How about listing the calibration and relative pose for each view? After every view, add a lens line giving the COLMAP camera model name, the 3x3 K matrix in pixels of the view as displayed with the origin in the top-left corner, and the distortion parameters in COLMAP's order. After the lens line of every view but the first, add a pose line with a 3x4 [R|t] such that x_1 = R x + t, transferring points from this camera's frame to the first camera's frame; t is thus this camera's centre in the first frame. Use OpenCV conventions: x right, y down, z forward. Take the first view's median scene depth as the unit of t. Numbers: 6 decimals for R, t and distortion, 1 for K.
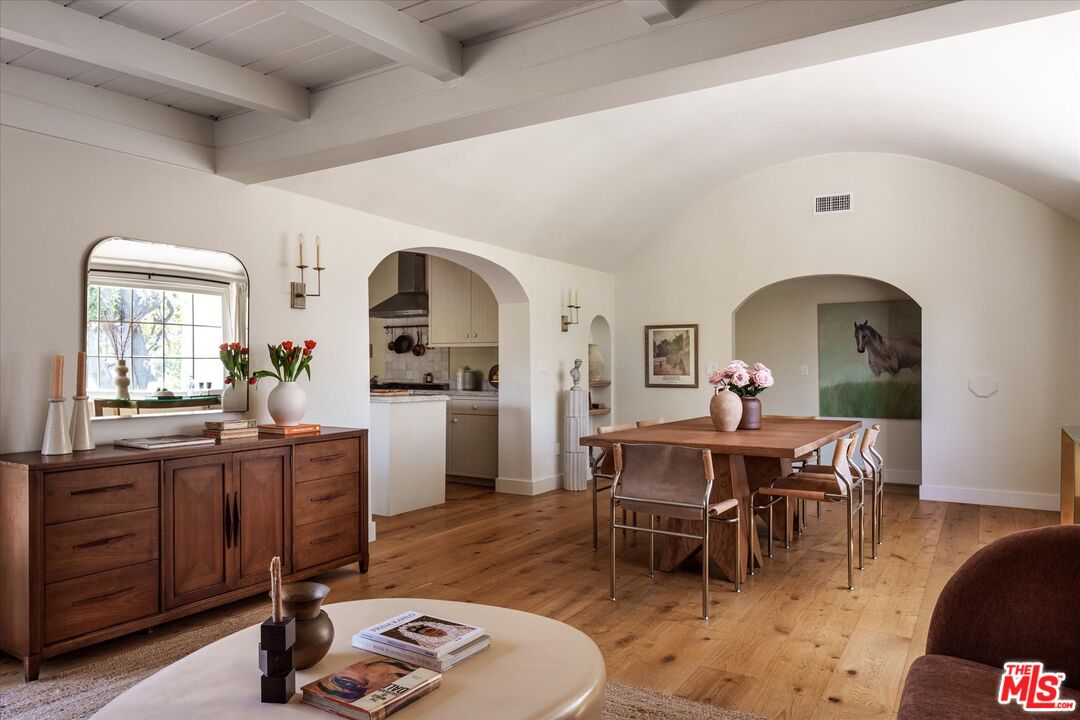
lens RADIAL K [[725.1, 0, 540.0], [0, 725.1, 360.0], [0, 0, 1]] dist [-0.078077, -0.000166]
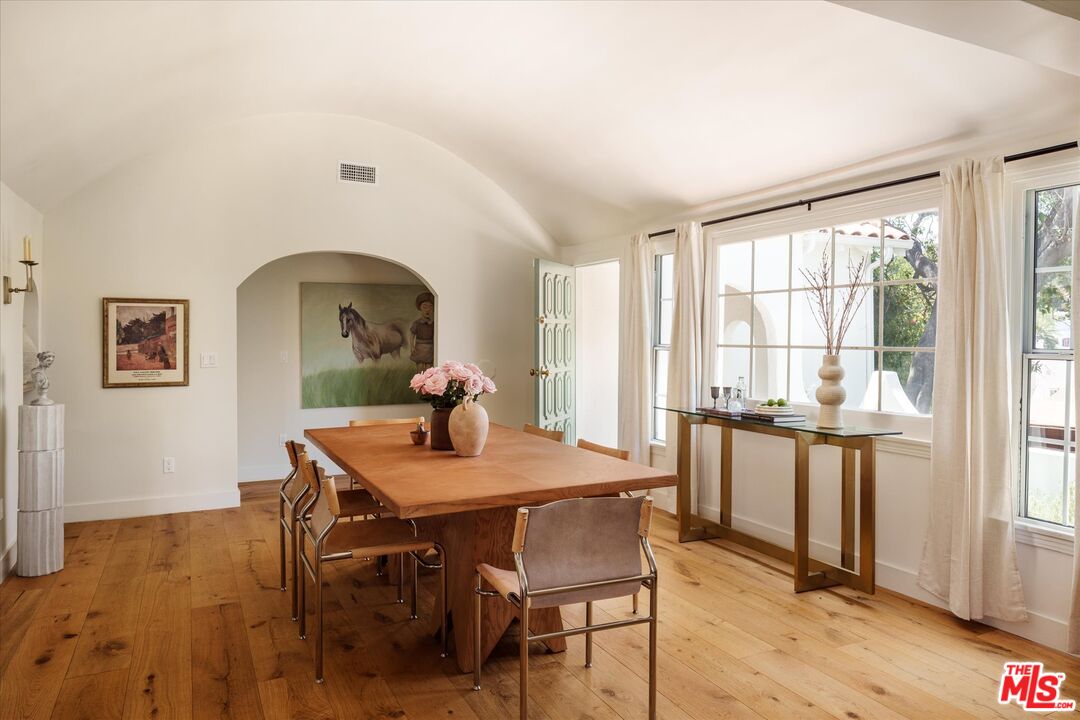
lens RADIAL K [[694.9, 0, 540.5], [0, 694.9, 334.4], [0, 0, 1]] dist [-0.010726, -0.003305]
pose [[0.516583, 0.005248, 0.856221, -0.198718], [-0.013908, 0.999901, 0.002262, -0.020304], [-0.856124, -0.013077, 0.516605, 0.317703]]
